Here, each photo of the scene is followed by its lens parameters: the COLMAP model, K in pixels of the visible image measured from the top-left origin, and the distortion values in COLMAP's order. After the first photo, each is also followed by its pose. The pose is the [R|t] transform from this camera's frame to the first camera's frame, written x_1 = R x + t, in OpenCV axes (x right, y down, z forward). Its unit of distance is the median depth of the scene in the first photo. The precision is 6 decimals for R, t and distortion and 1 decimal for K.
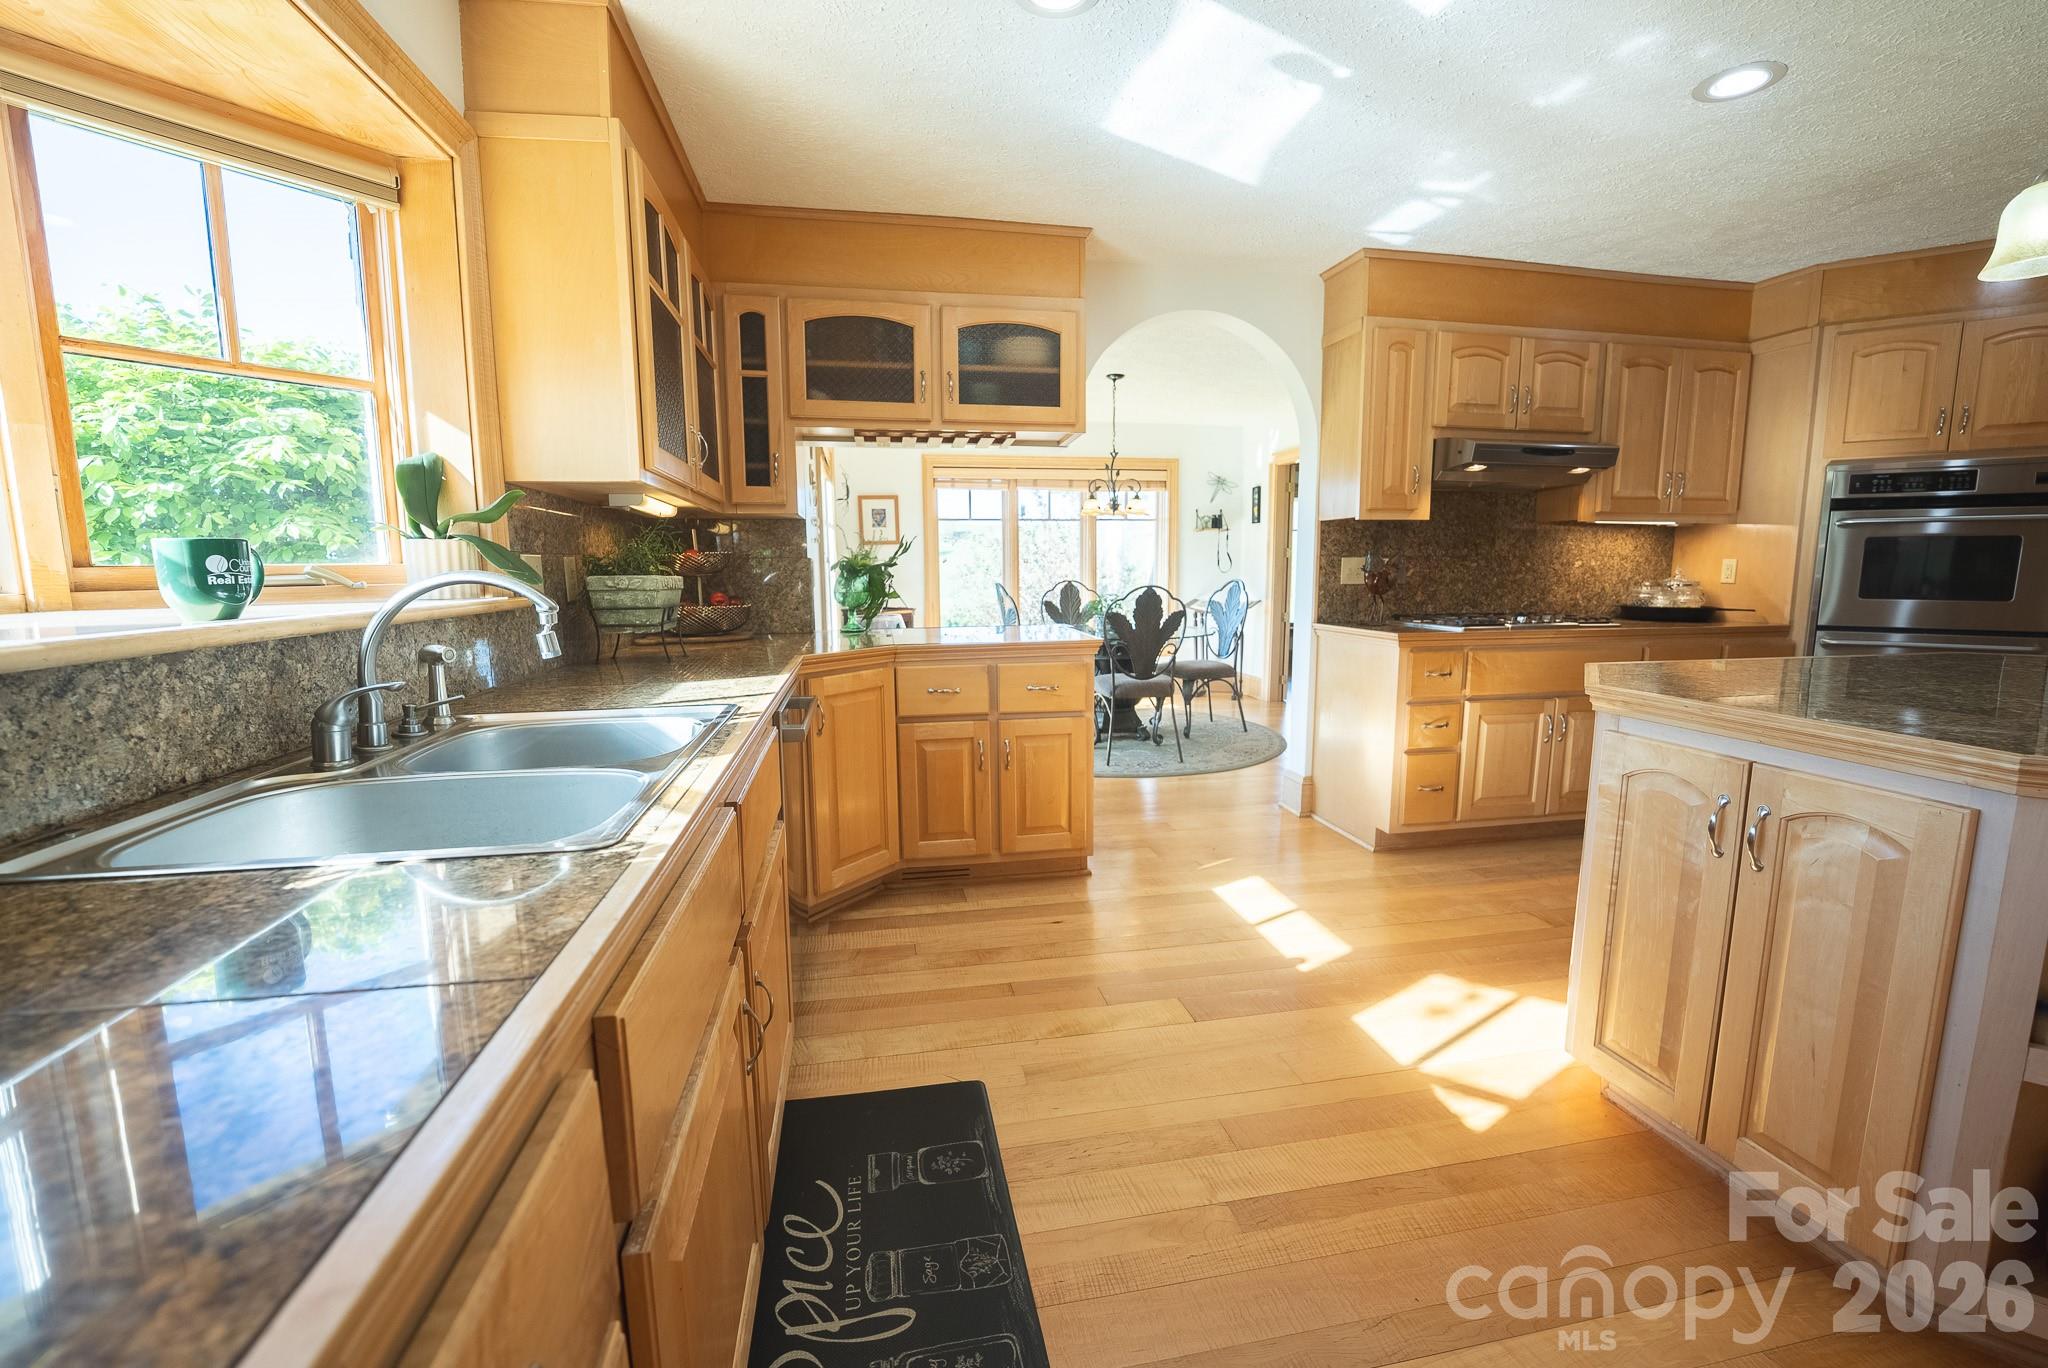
lens RADIAL K [[847.8, 0, 1037.3], [0, 847.8, 686.4], [0, 0, 1]] dist [-0.019124, 0.001092]
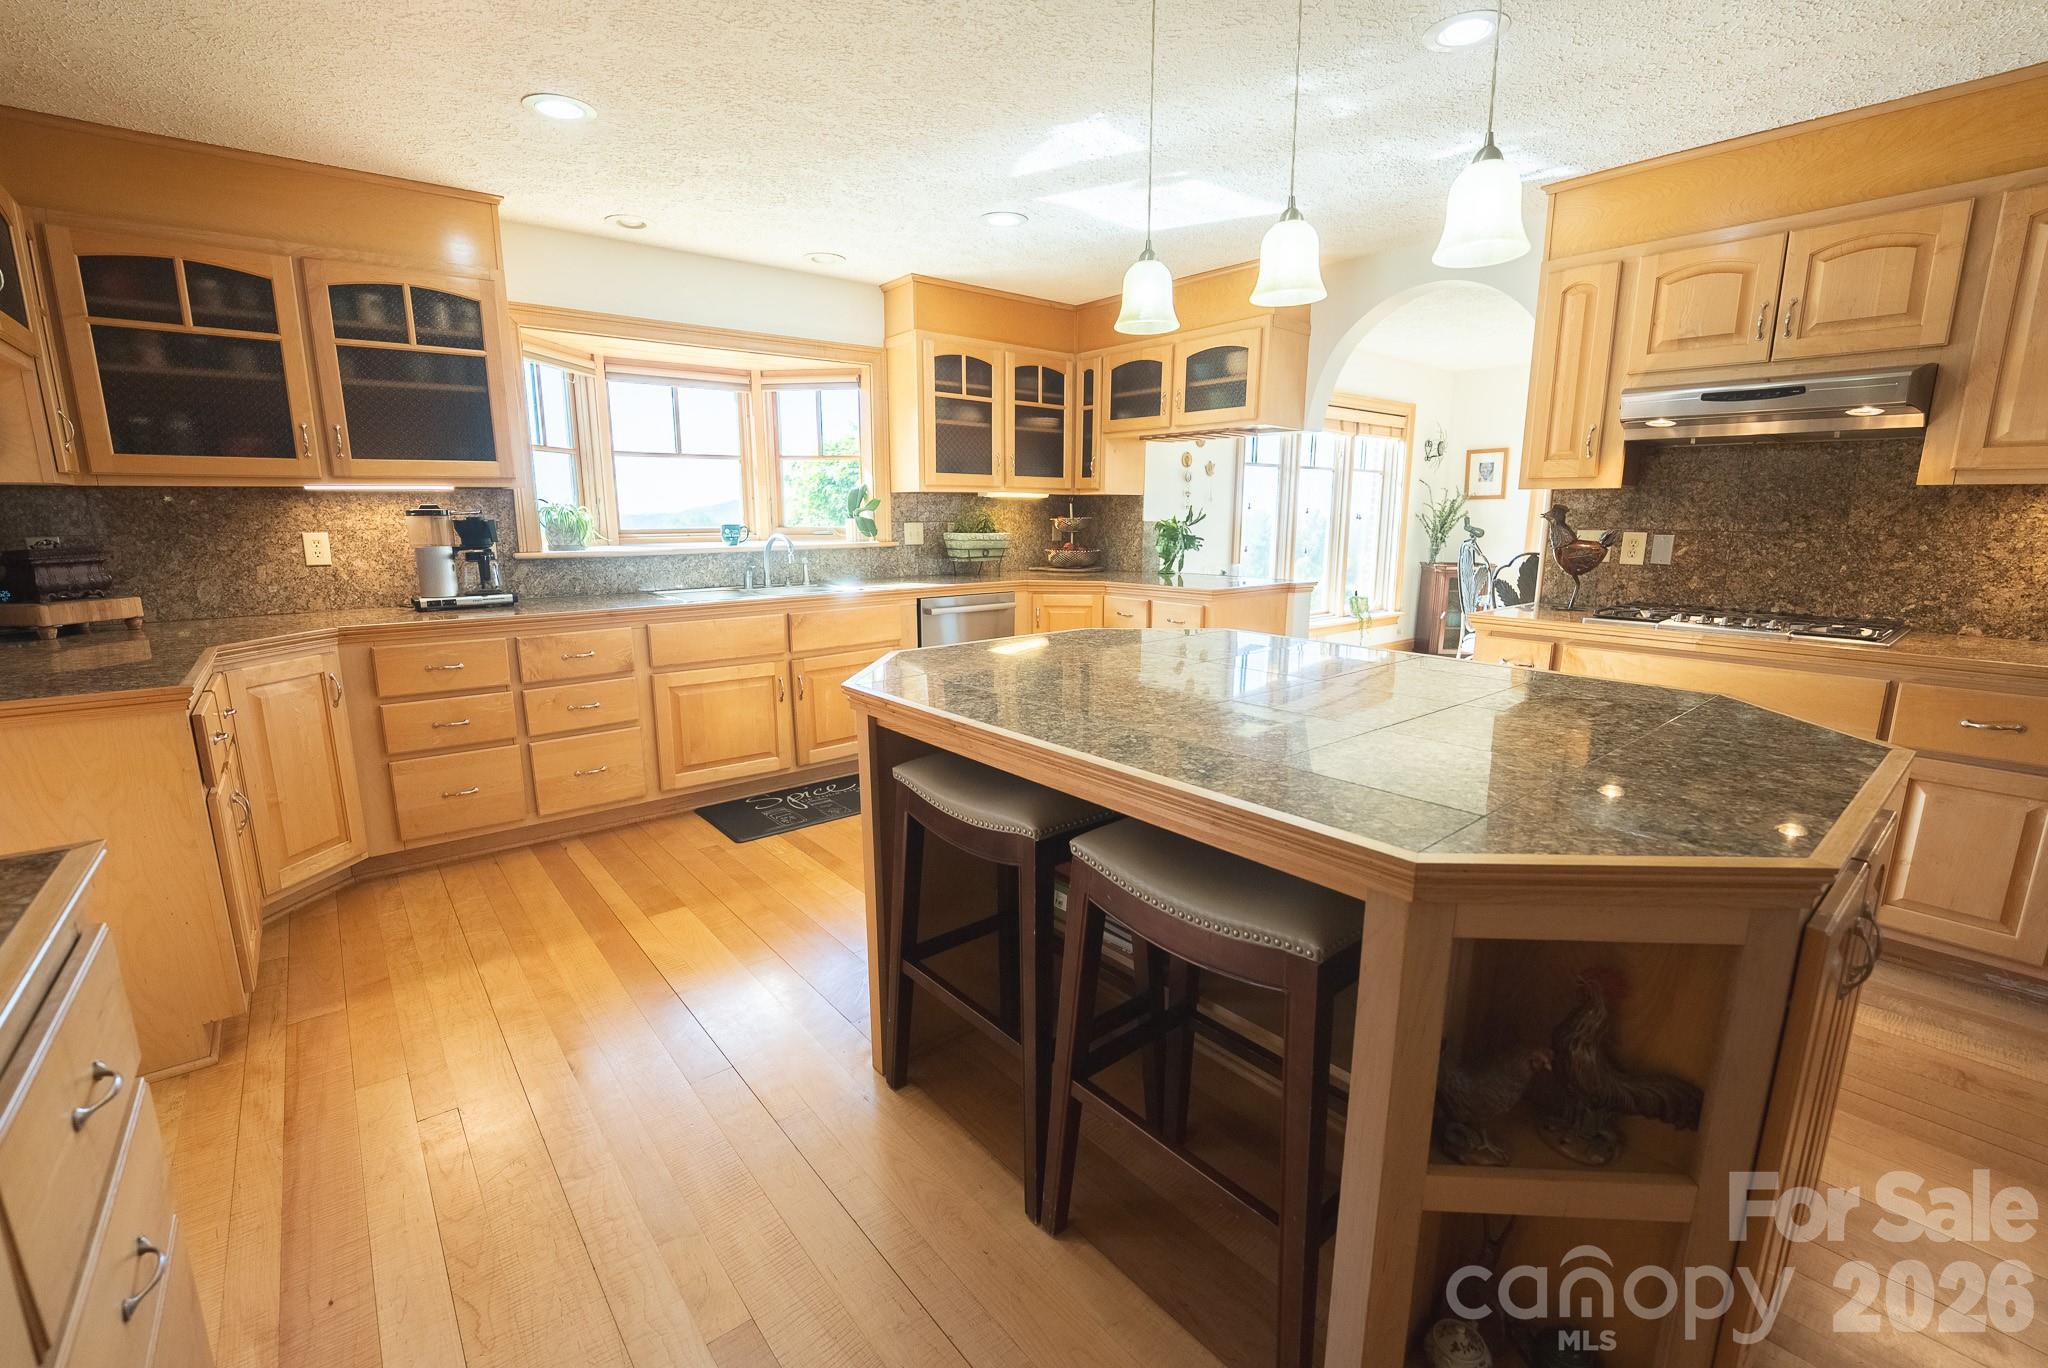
lens RADIAL K [[871.1, 0, 1027.0], [0, 871.1, 683.1], [0, 0, 1]] dist [-0.016075, -0.001451]
pose [[0.476791, 0.178262, -0.860751, 1.110343], [-0.124344, 0.983052, 0.134713, -0.058822], [0.870177, 0.042800, 0.490877, 0.095959]]
